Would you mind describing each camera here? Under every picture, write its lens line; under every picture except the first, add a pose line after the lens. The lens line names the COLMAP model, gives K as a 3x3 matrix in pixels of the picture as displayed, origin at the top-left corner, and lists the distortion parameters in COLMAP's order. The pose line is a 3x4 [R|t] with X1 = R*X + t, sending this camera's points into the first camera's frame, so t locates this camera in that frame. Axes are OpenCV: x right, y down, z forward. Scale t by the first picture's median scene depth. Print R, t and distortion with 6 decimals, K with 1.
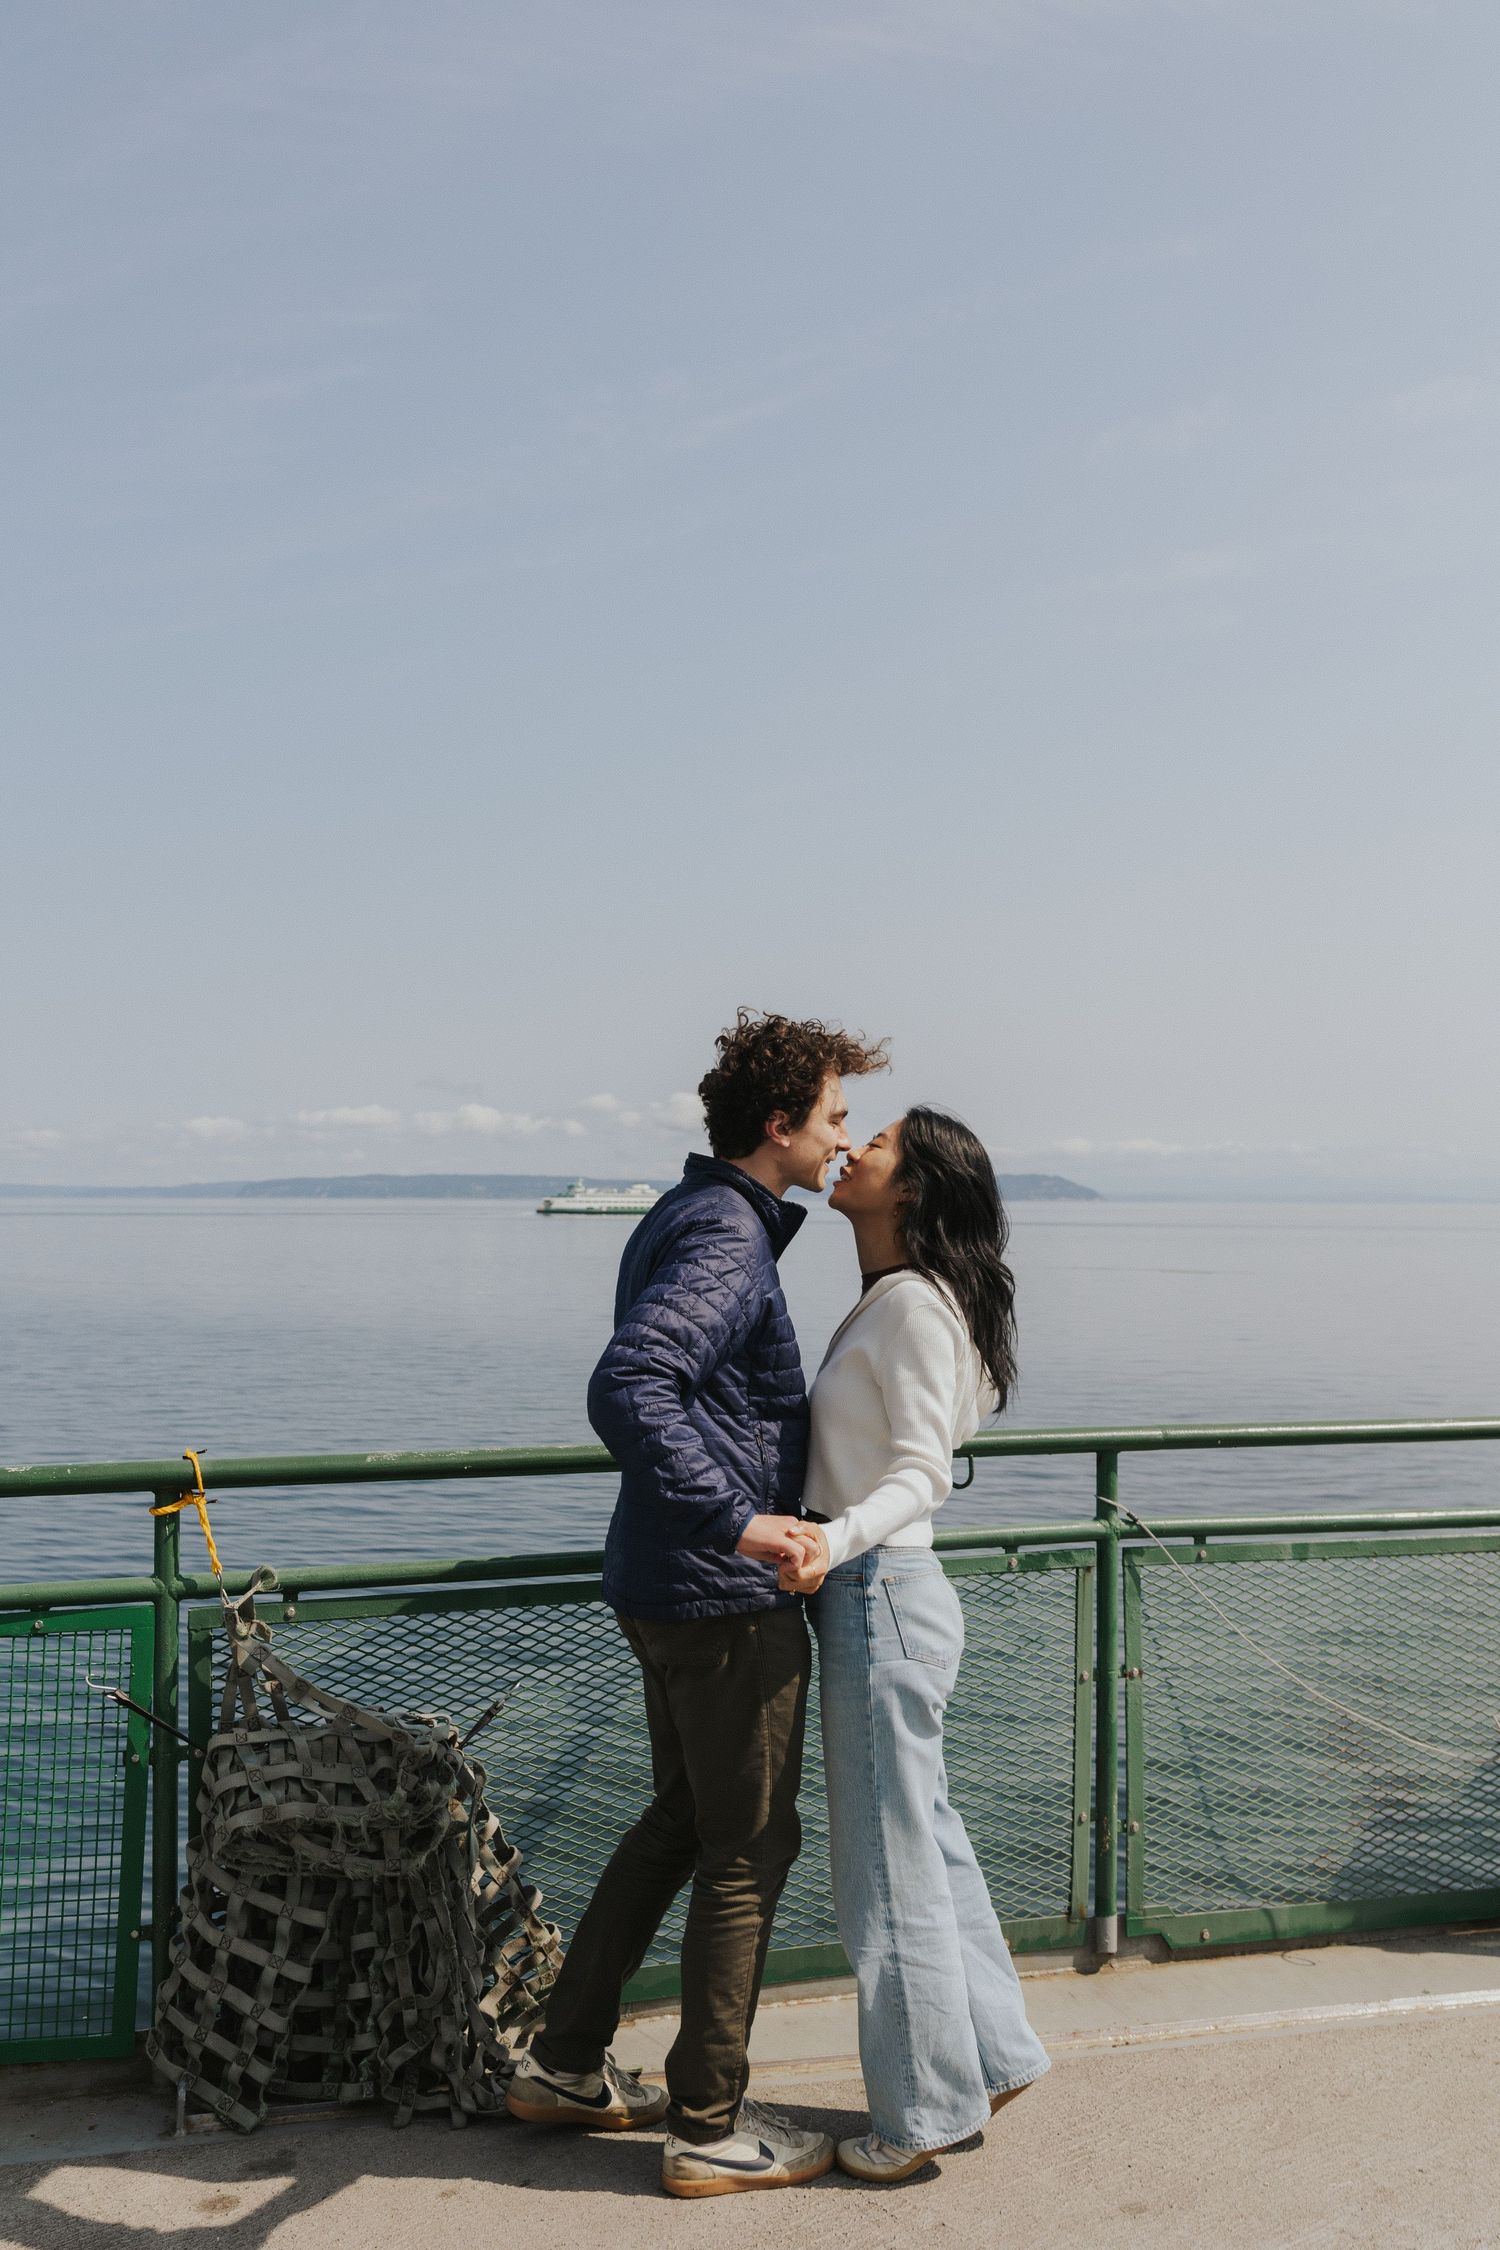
lens RADIAL K [[2235.4, 0, 747.8], [0, 2235.4, 1115.0], [0, 0, 1]] dist [0.016734, 0.000000]
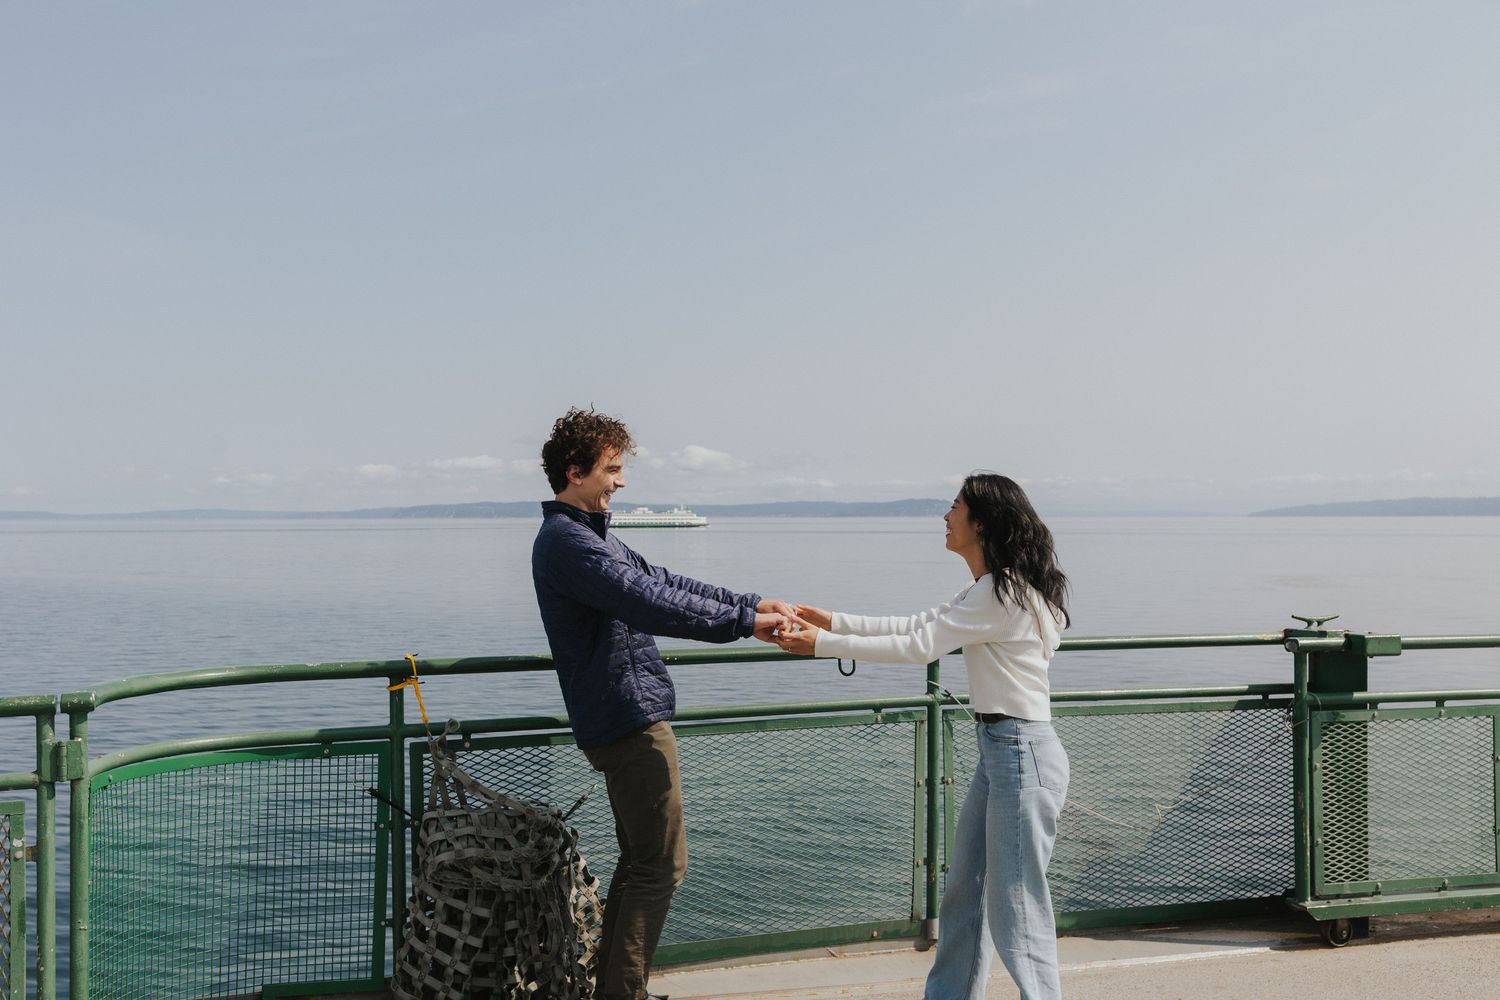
lens RADIAL K [[1490.3, 0, 759.3], [0, 1490.3, 528.7], [0, 0, 1]] dist [0.016734, 0.000000]
pose [[0.999848, -0.006669, 0.016098, 0.009202], [0.005928, 0.998941, 0.045637, -0.001108], [-0.016385, -0.045534, 0.998828, -0.177323]]
